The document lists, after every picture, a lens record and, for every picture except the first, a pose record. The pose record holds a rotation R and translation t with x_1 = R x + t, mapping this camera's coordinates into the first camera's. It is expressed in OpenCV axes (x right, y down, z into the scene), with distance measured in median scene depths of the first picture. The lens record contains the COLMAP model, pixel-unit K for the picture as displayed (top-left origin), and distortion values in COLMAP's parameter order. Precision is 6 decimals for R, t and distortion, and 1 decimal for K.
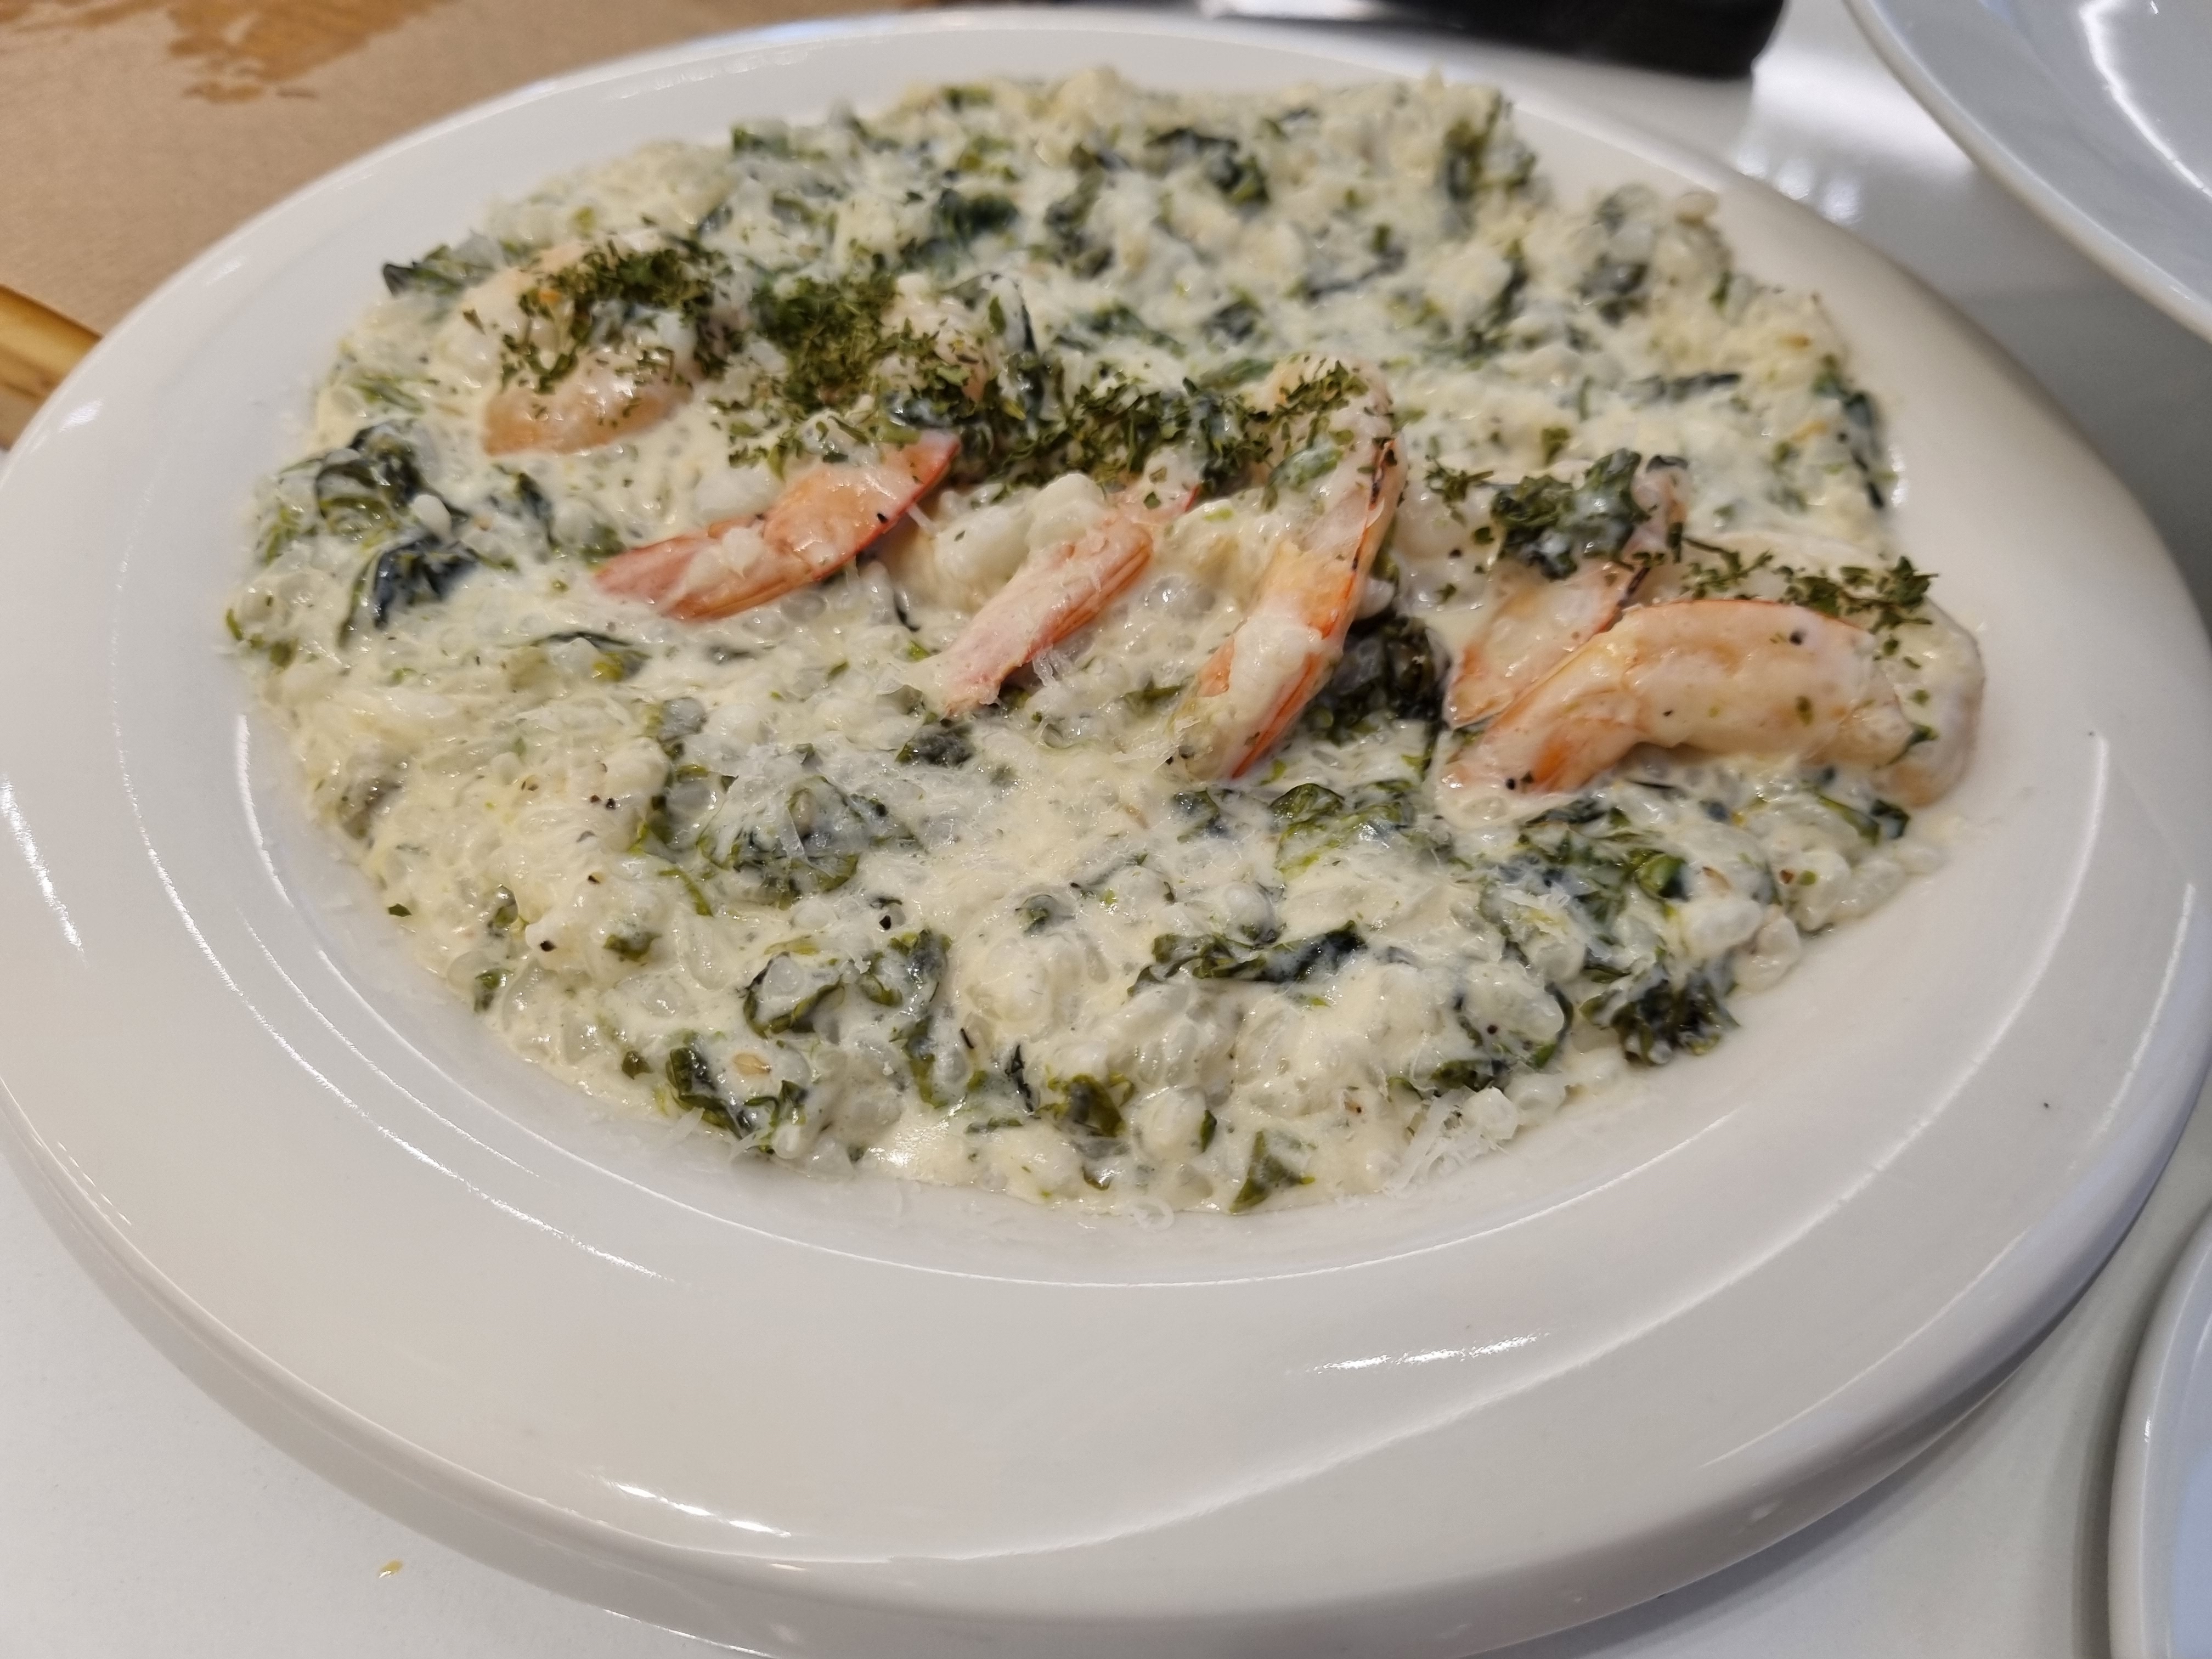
lens RADIAL K [[1604.1, 0, 1106.0], [0, 1604.1, 829.5], [0, 0, 1]] dist [-0.025143, 0.000737]
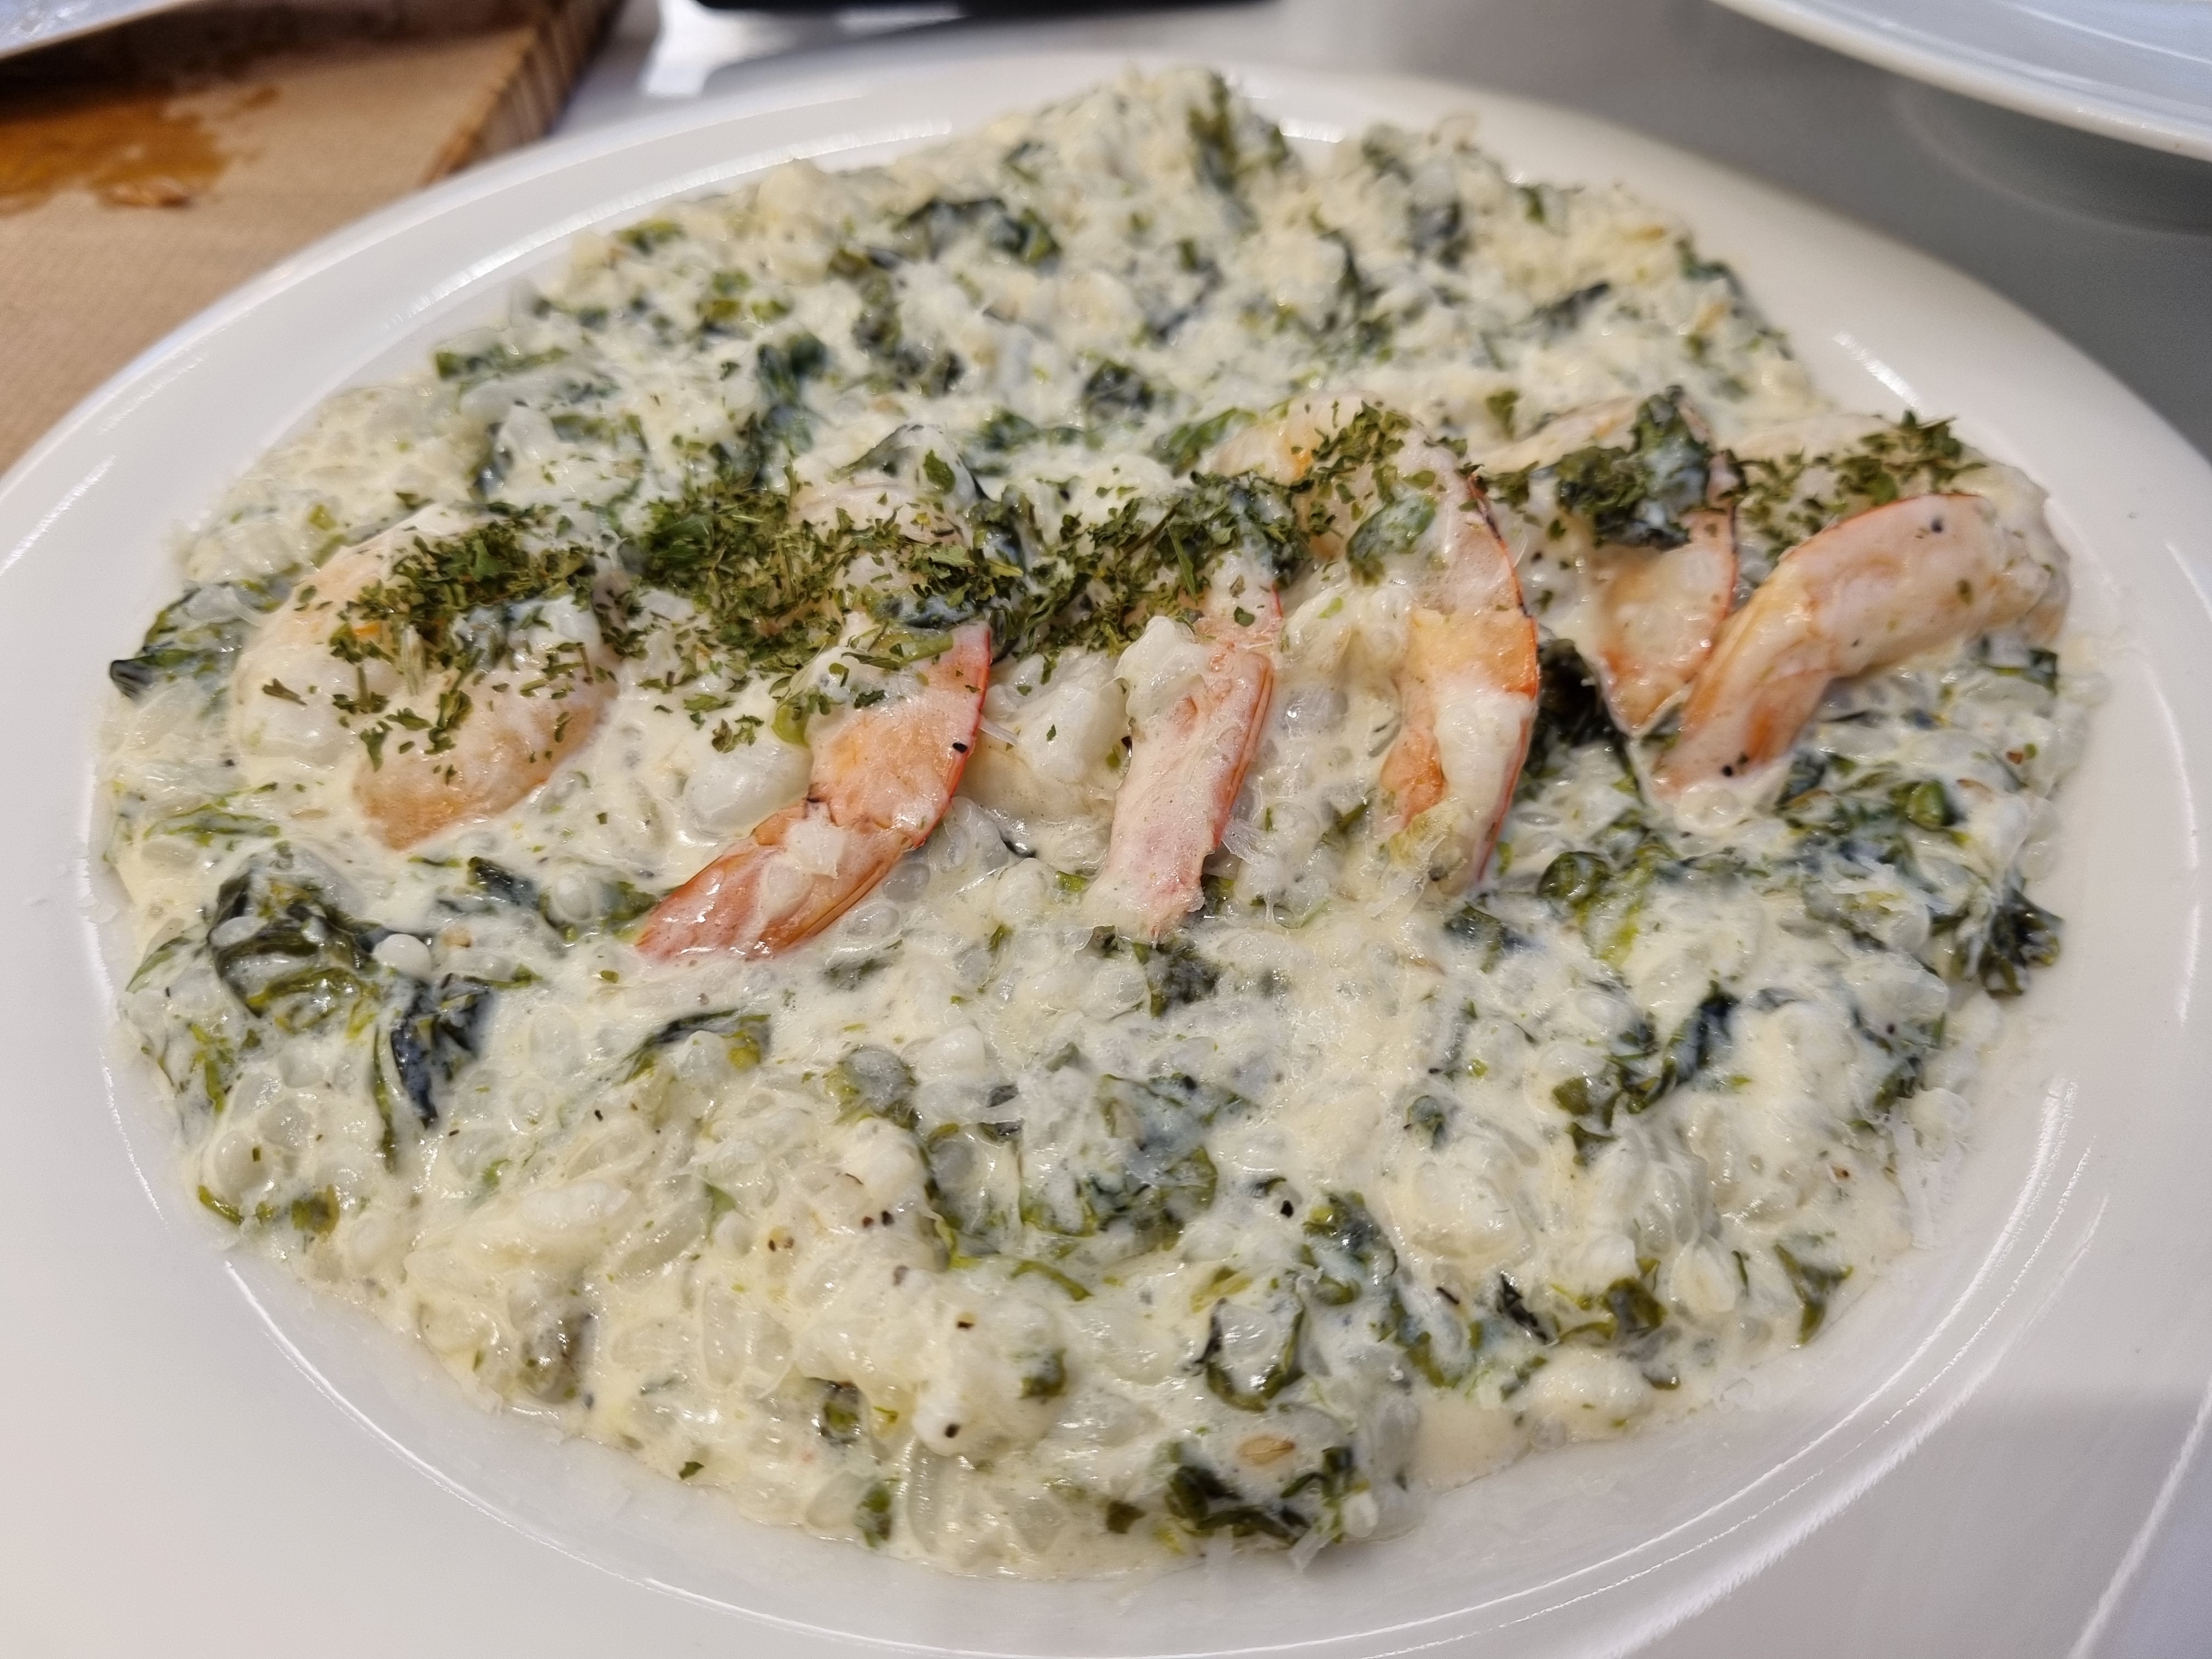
lens RADIAL K [[1631.4, 0, 1106.0], [0, 1631.4, 829.5], [0, 0, 1]] dist [-0.030153, 0.003066]
pose [[0.890884, -0.375731, 0.255249, -0.307510], [0.375824, 0.925321, 0.050368, -0.171209], [-0.255112, 0.051056, 0.965563, 0.169586]]
